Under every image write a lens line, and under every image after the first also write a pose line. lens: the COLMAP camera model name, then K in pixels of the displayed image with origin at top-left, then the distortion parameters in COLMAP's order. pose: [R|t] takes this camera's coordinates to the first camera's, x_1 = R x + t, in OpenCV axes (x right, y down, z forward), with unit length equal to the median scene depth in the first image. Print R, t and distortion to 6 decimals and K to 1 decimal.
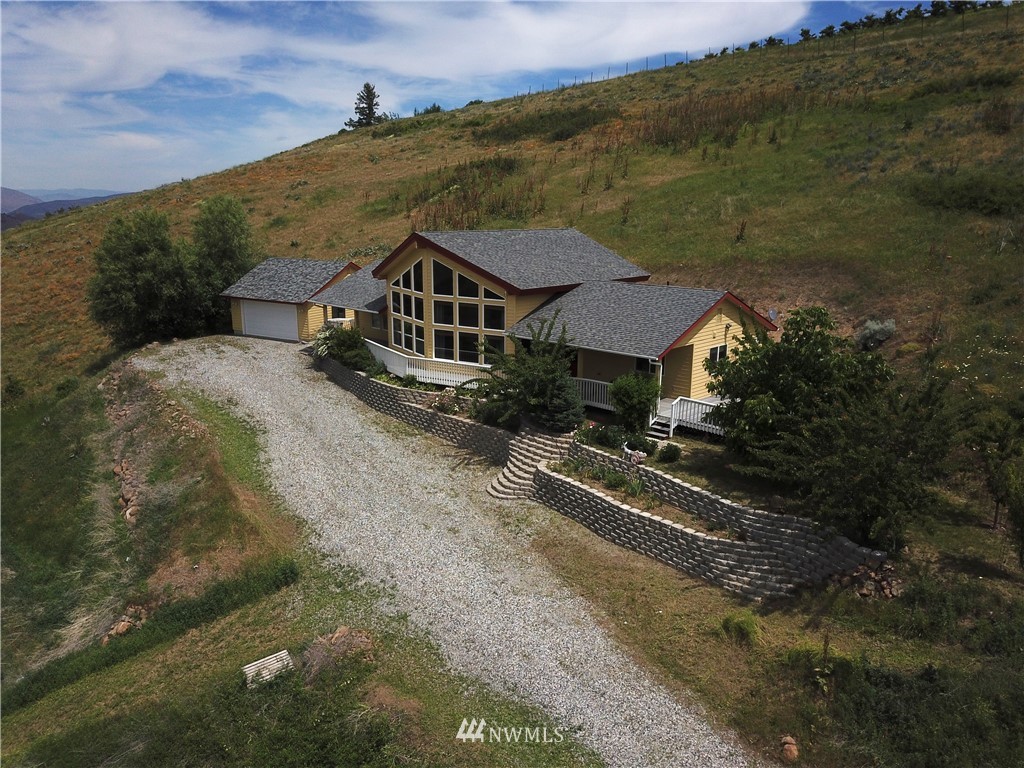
lens RADIAL K [[781.9, 0, 512.0], [0, 781.9, 384.0], [0, 0, 1]] dist [-0.000610, -0.007441]
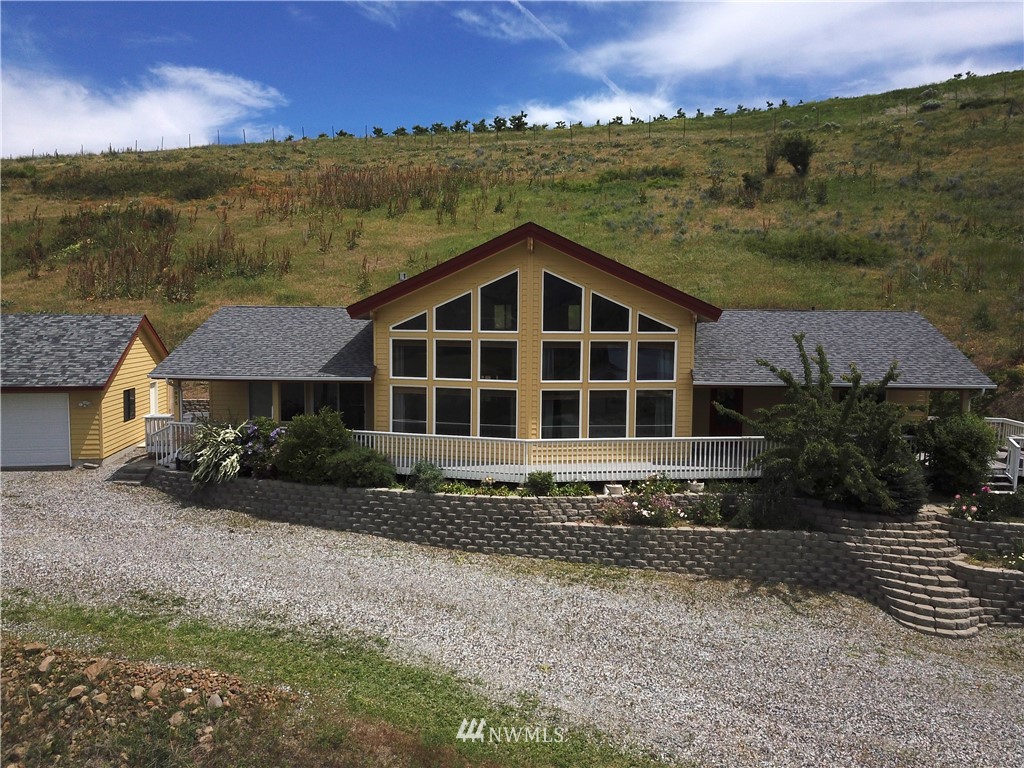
lens RADIAL K [[810.9, 0, 509.3], [0, 810.9, 315.8], [0, 0, 1]] dist [0.000366, -0.002373]
pose [[0.773130, 0.001581, 0.634245, -0.532152], [0.146120, 0.972653, -0.180541, -0.020015], [-0.617186, 0.232258, 0.751757, 0.578717]]
